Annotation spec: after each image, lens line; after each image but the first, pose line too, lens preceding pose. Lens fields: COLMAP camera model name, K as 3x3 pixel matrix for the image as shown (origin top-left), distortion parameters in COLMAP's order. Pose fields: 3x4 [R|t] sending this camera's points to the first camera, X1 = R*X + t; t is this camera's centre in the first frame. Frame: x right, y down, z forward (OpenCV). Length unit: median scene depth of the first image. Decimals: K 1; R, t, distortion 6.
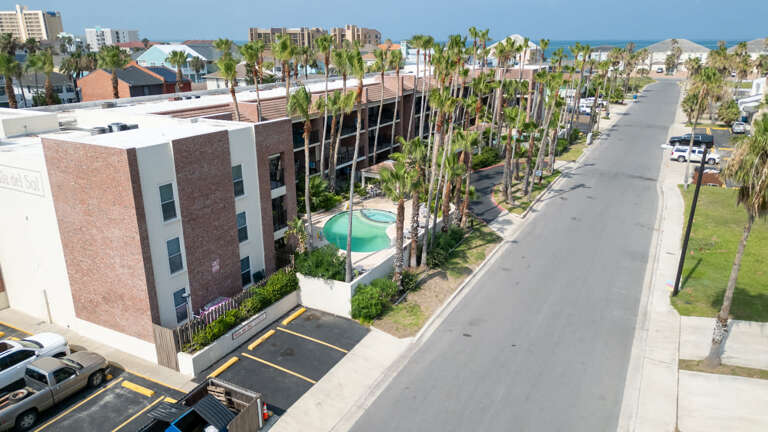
lens RADIAL K [[539.8, 0, 384.9], [0, 539.8, 221.9], [0, 0, 1]] dist [0.064001, -0.059542]
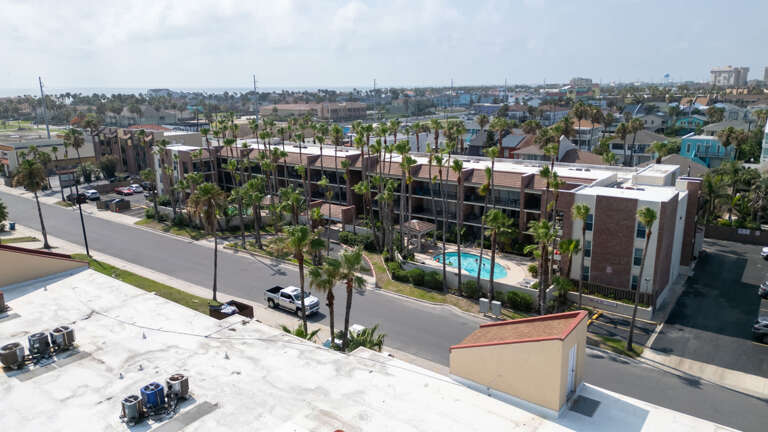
lens RADIAL K [[539.8, 0, 386.0], [0, 539.8, 217.6], [0, 0, 1]] dist [0.064001, -0.059542]
pose [[-0.157002, 0.237390, -0.958643, 2.360758], [-0.303698, 0.912041, 0.275588, -0.933043], [0.939743, 0.334406, -0.071097, 2.210967]]
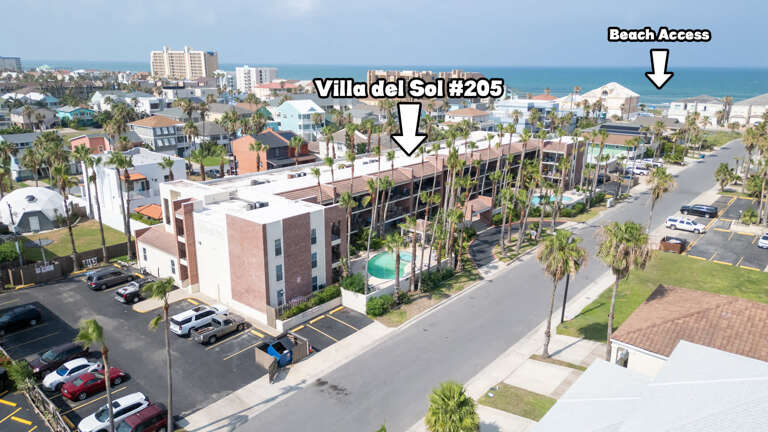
lens RADIAL K [[539.8, 0, 384.4], [0, 539.8, 219.7], [0, 0, 1]] dist [0.064001, -0.059542]
pose [[0.976470, 0.068065, -0.204631, 0.325225], [-0.076965, 0.996389, -0.035845, -0.076506], [0.201452, 0.050751, 0.978183, -0.744350]]
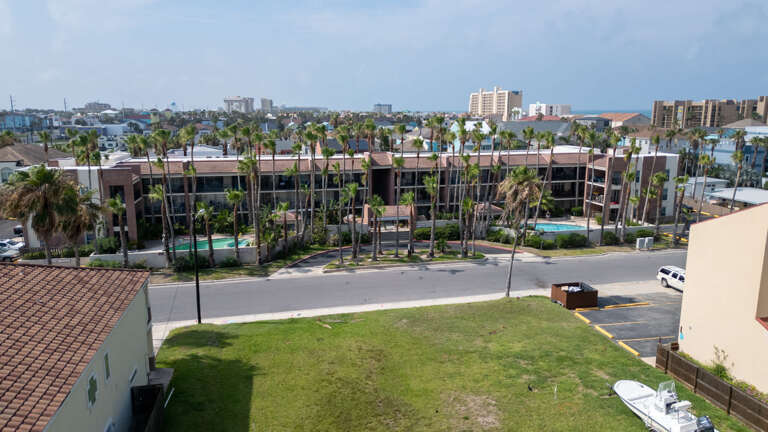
lens RADIAL K [[539.8, 0, 384.4], [0, 539.8, 212.4], [0, 0, 1]] dist [0.064001, -0.059542]
pose [[0.647556, 0.141612, -0.748744, 1.794956], [-0.241251, 0.970136, -0.025163, -0.204378], [0.722820, 0.196930, 0.662382, 0.403117]]
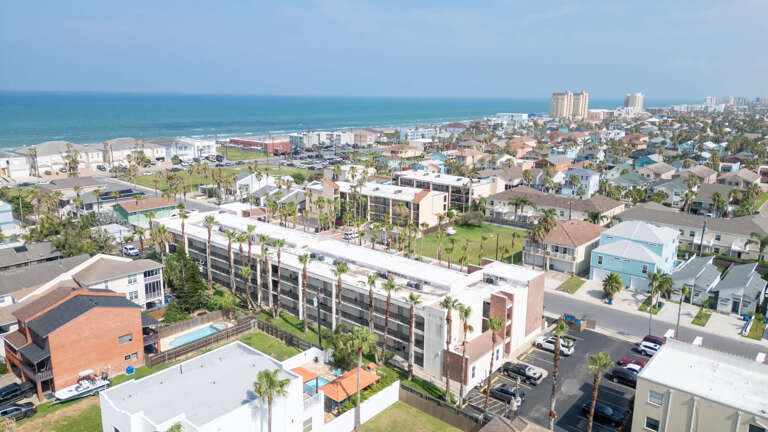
lens RADIAL K [[539.8, 0, 386.5], [0, 539.8, 211.4], [0, 0, 1]] dist [0.064001, -0.059542]
pose [[0.223979, -0.206229, 0.952525, -2.988622], [0.297995, 0.945039, 0.134537, -0.979661], [-0.927918, 0.253714, 0.273124, 0.587782]]
